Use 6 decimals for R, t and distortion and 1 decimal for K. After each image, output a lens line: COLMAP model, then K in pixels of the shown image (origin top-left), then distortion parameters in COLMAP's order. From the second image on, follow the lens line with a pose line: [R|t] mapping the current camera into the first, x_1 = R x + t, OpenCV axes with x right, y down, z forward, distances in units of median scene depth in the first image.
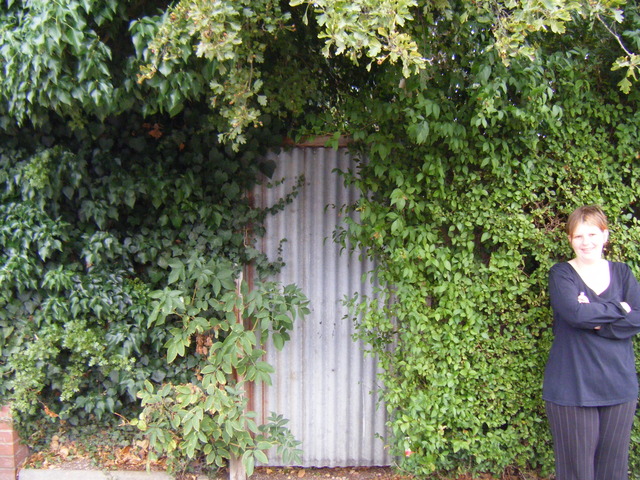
lens RADIAL K [[711.1, 0, 320.0], [0, 711.1, 240.0], [0, 0, 1]] dist [-0.251412, 0.187913]
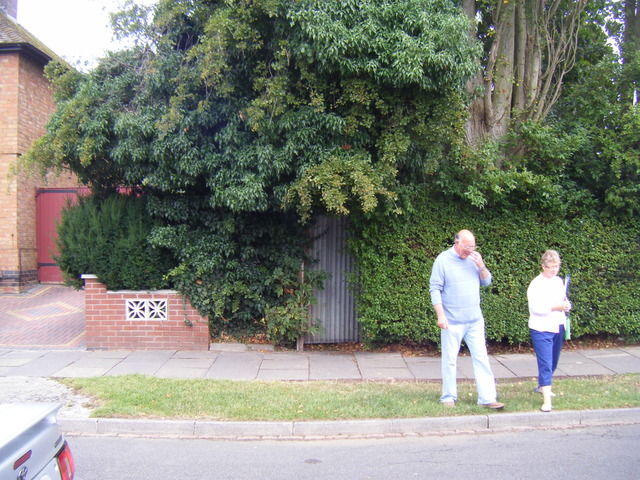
lens RADIAL K [[711.1, 0, 320.0], [0, 711.1, 240.0], [0, 0, 1]] dist [-0.251412, 0.187913]
pose [[0.997990, 0.010582, -0.062484, 0.112385], [-0.010668, 0.999943, -0.001048, -0.036500], [0.062470, 0.001712, 0.998045, -1.624425]]
